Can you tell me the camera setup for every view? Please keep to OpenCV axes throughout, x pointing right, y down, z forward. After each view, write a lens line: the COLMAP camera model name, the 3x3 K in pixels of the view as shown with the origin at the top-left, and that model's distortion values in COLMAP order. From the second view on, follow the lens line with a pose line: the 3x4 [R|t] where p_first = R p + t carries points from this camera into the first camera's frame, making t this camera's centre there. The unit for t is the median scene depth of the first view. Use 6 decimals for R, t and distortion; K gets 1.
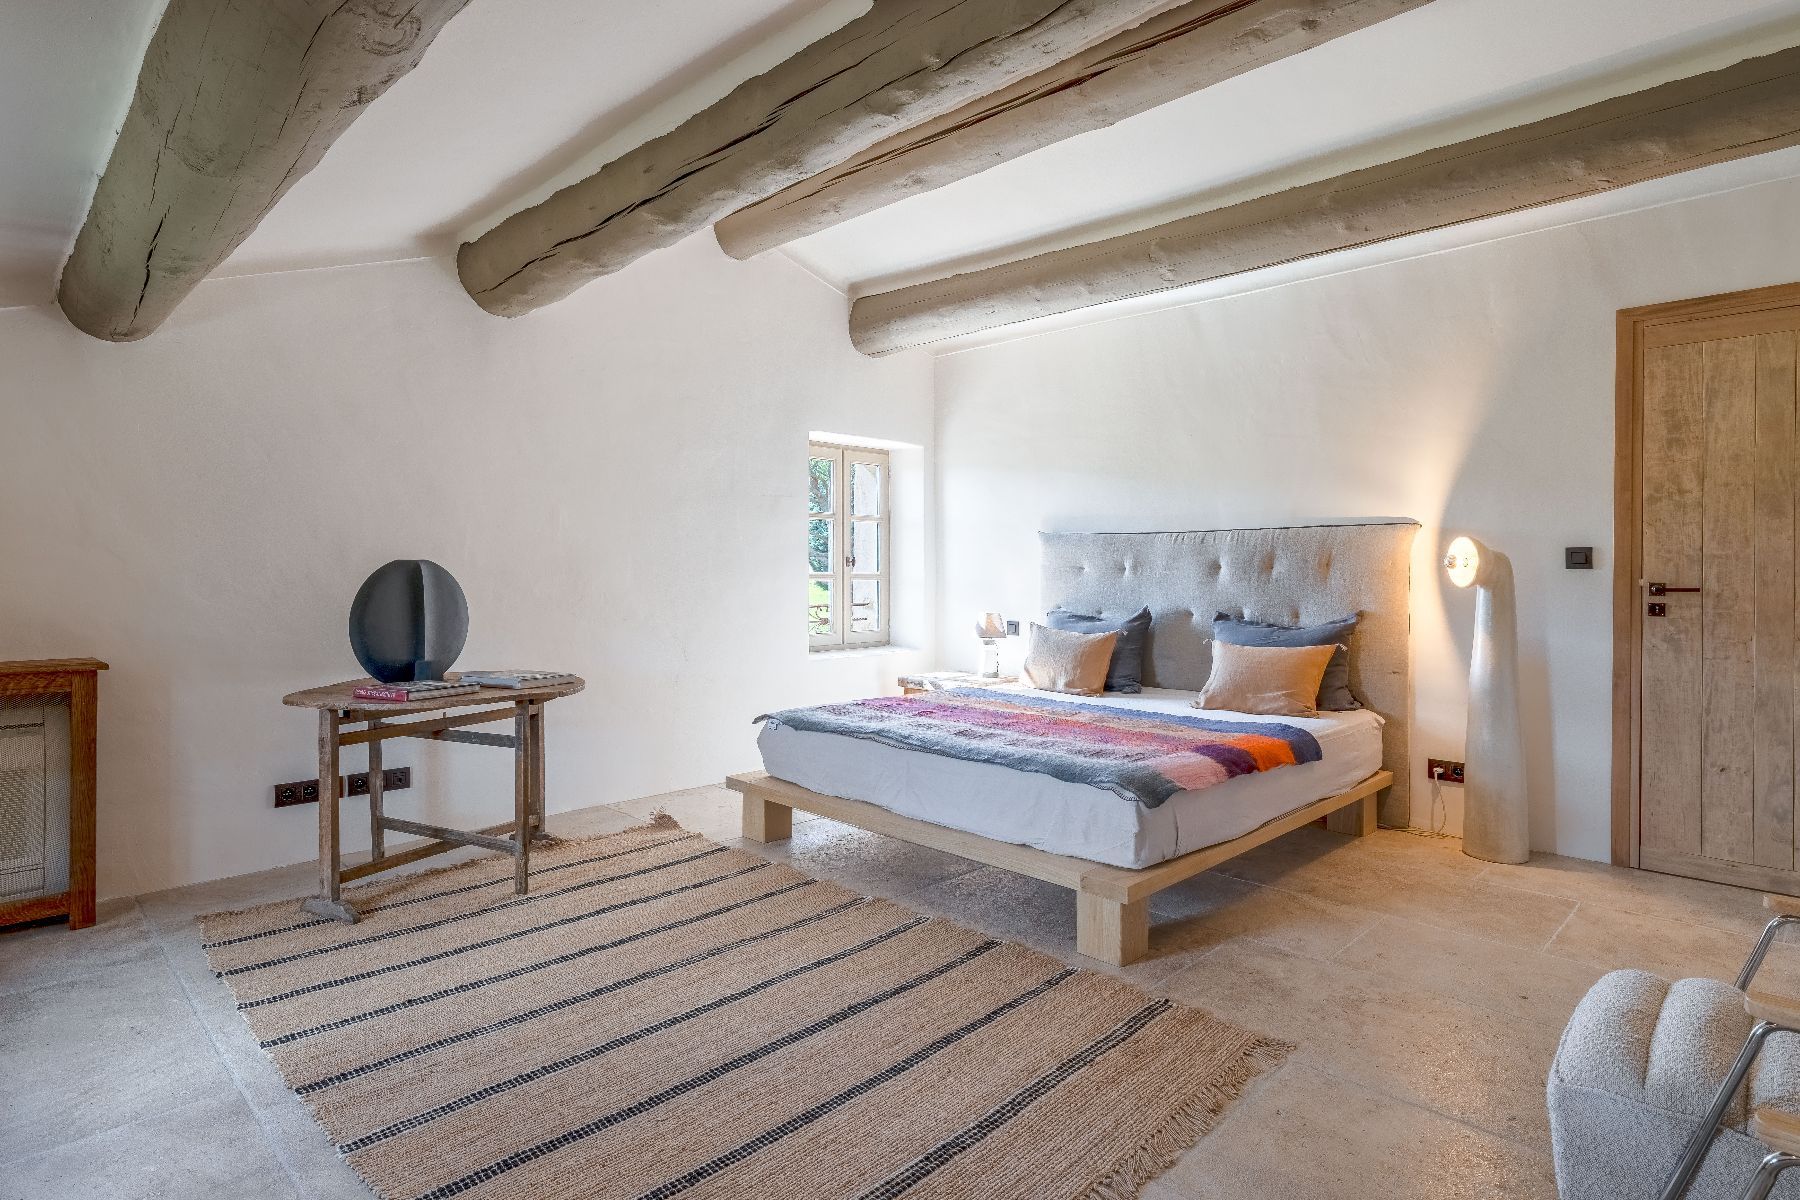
lens RADIAL K [[954.9, 0, 900.4], [0, 954.9, 581.7], [0, 0, 1]] dist [0.000221, 0.000277]
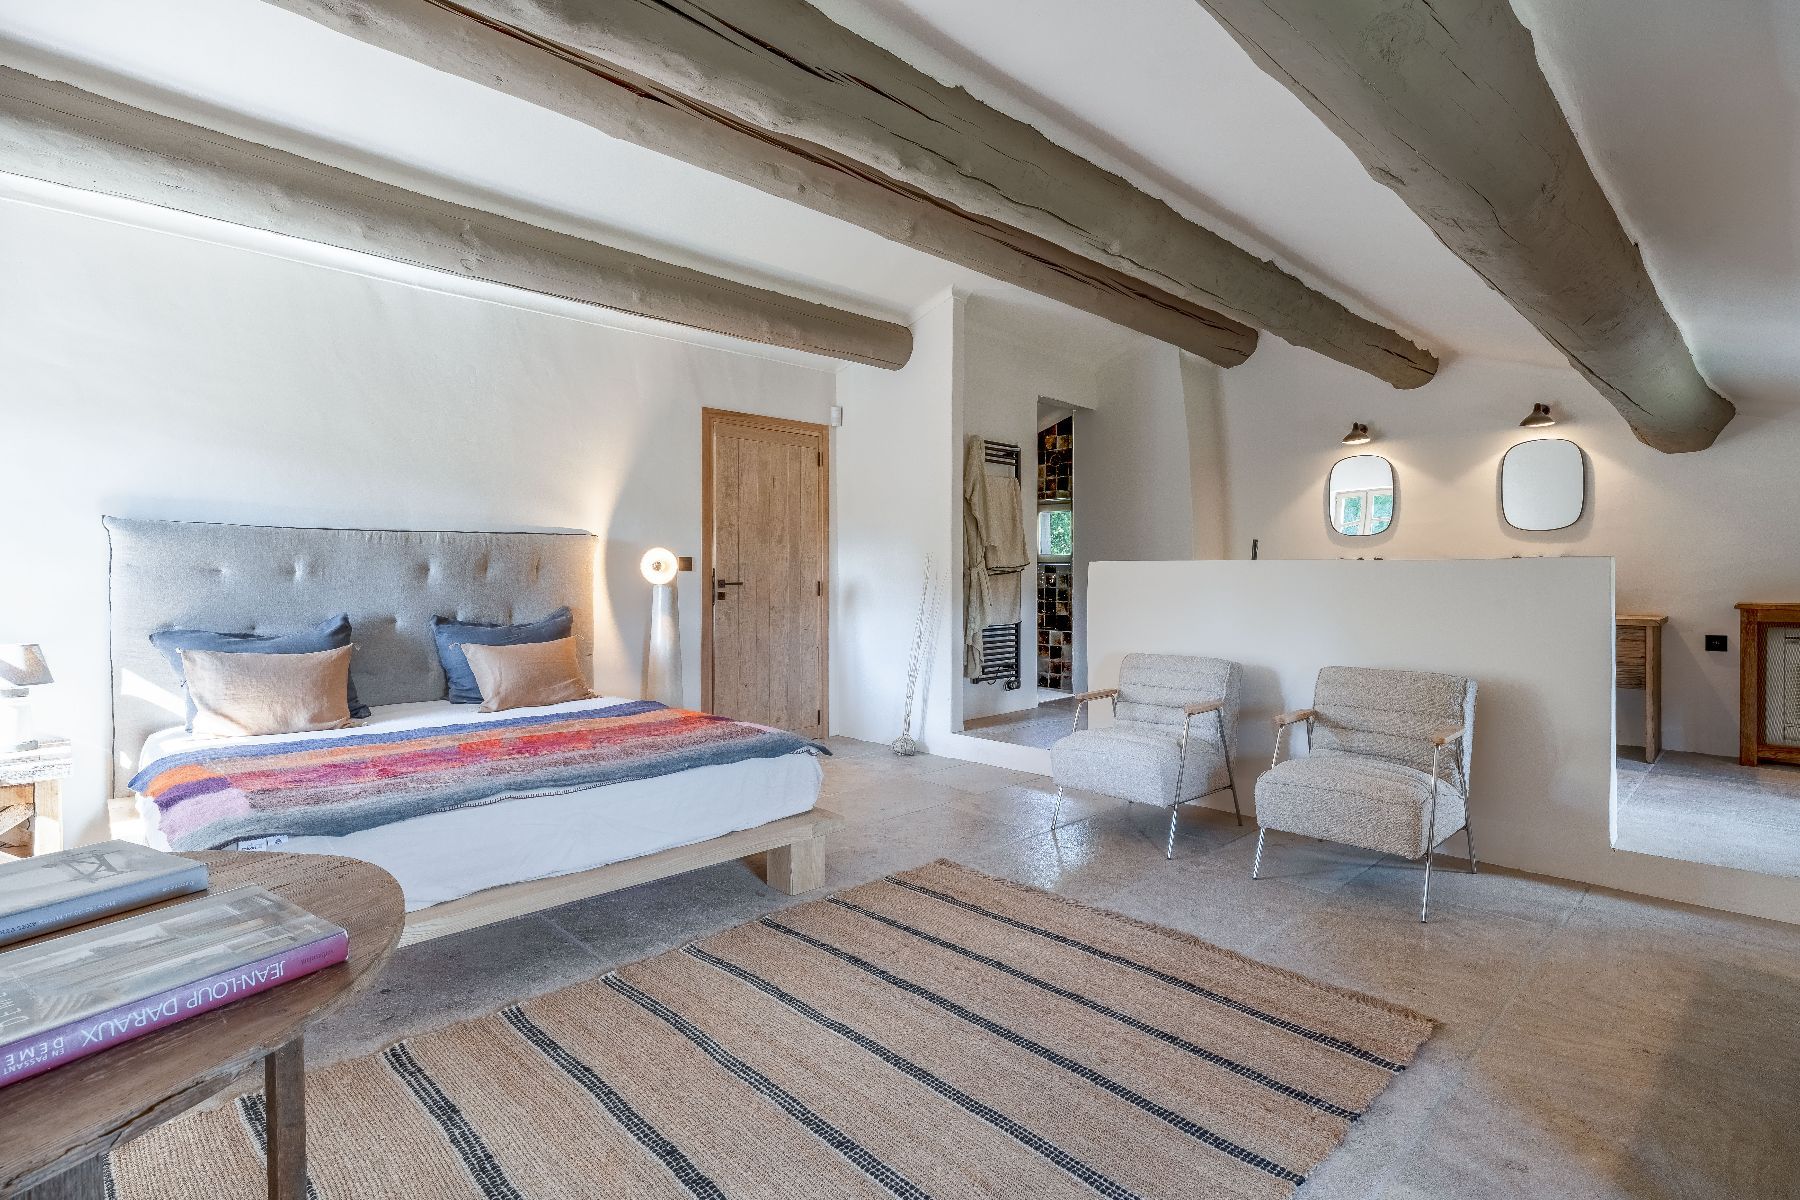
lens RADIAL K [[863.5, 0, 900.2], [0, 863.5, 597.4], [0, 0, 1]] dist [0.000380, -0.000165]
pose [[0.017189, -0.033614, 0.999287, -0.604621], [0.011573, 0.999374, 0.033418, -0.012383], [-0.999785, 0.010991, 0.017568, 0.581729]]
